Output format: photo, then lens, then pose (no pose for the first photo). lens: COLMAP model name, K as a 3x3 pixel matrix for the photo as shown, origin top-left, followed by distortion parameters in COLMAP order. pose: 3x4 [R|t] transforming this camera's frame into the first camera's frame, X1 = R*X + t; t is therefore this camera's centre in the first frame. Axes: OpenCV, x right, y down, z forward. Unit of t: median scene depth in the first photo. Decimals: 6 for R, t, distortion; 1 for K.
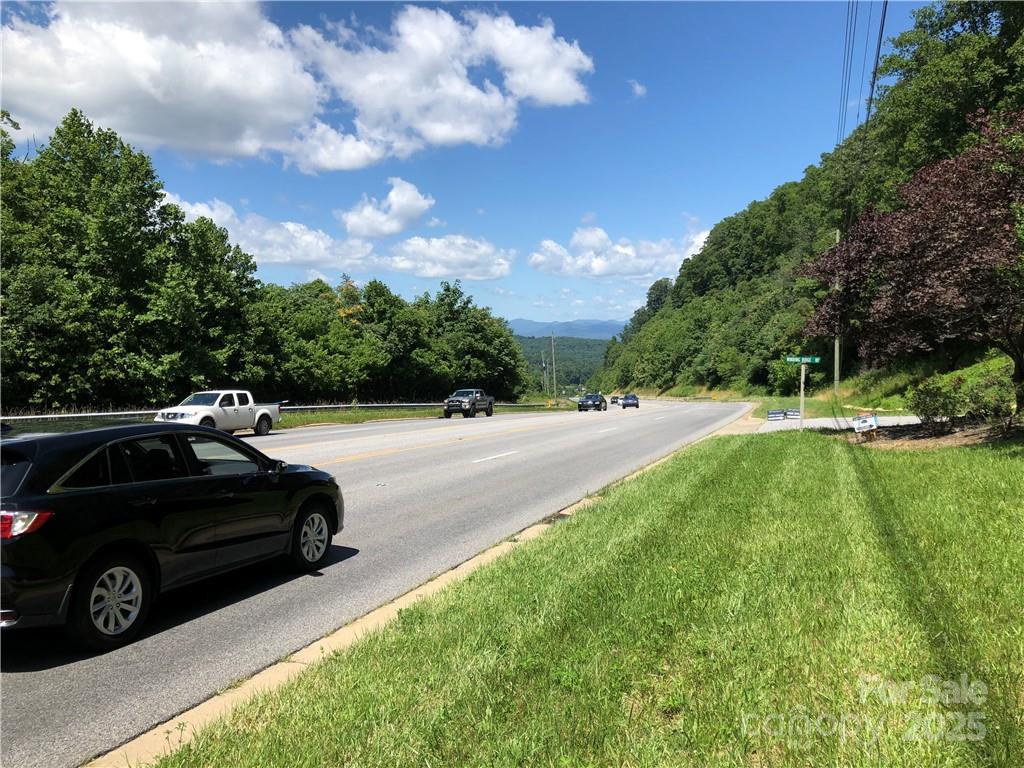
lens RADIAL K [[849.6, 0, 512.1], [0, 849.6, 379.1], [0, 0, 1]] dist [0.028986, -0.026106]
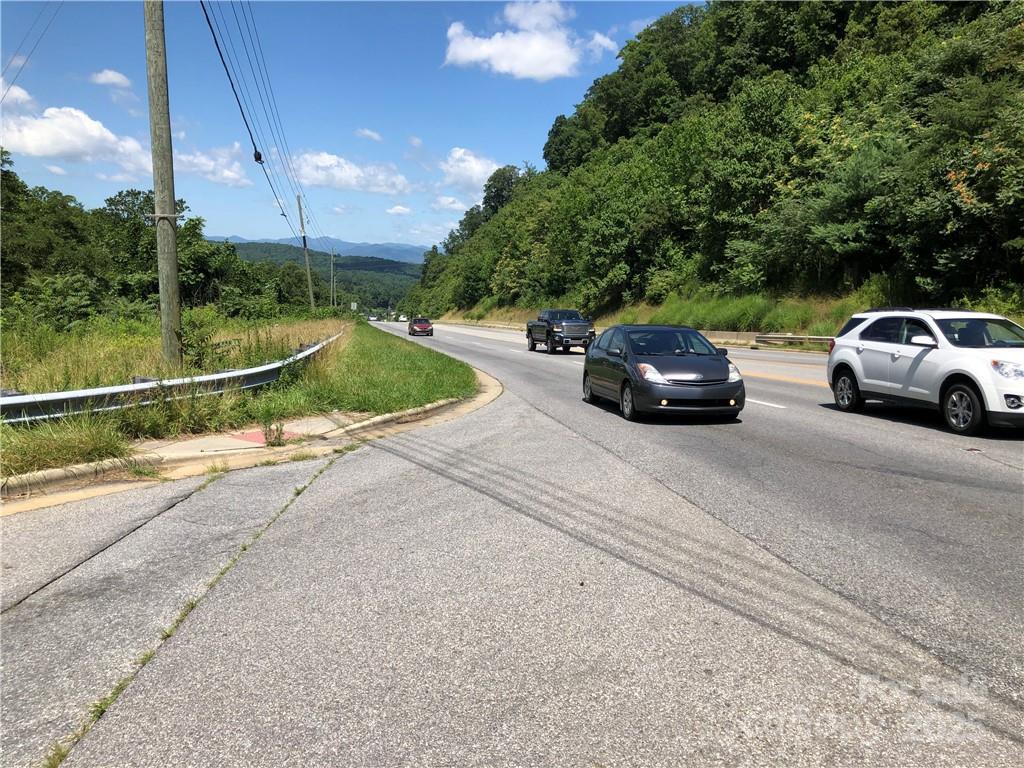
lens RADIAL K [[849.6, 0, 514.8], [0, 849.6, 386.4], [0, 0, 1]] dist [0.028986, -0.026106]
pose [[0.973346, 0.027313, 0.227709, 0.057855], [-0.048485, 0.994948, 0.087906, 0.018315], [-0.224158, -0.096603, 0.969753, 0.744856]]
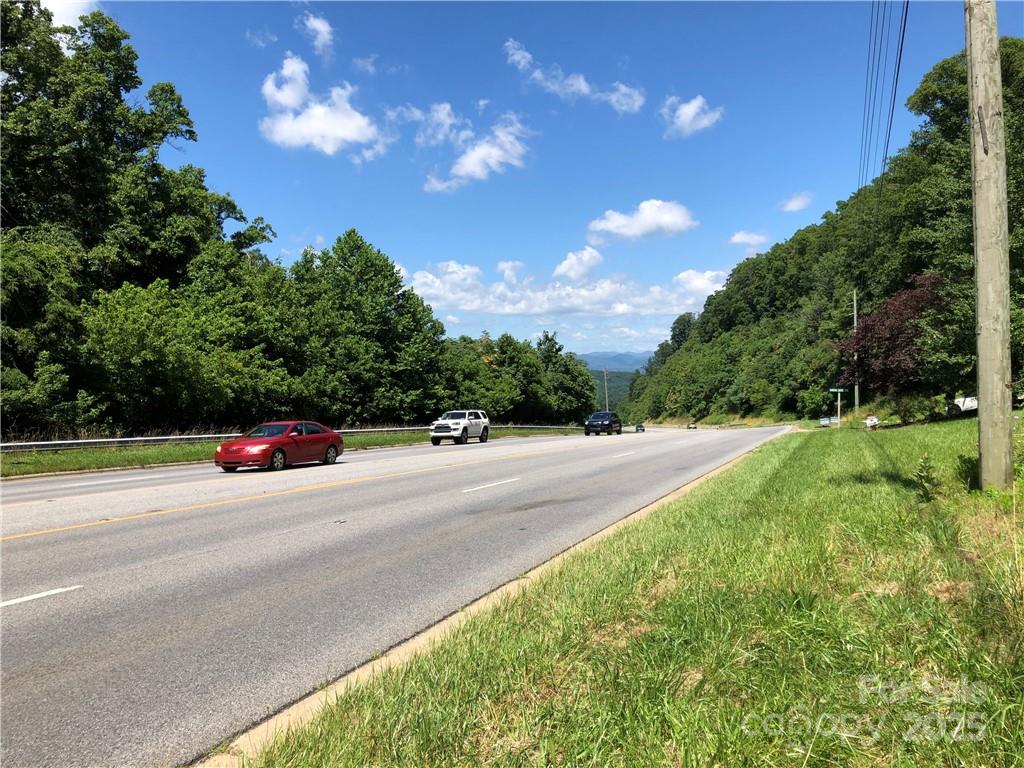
lens RADIAL K [[849.6, 0, 516.9], [0, 849.6, 388.2], [0, 0, 1]] dist [0.028986, -0.026106]
pose [[0.999801, -0.013520, -0.014673, -0.045612], [0.013094, 0.999501, -0.028754, 0.002358], [0.015054, 0.028556, 0.999479, -0.119360]]
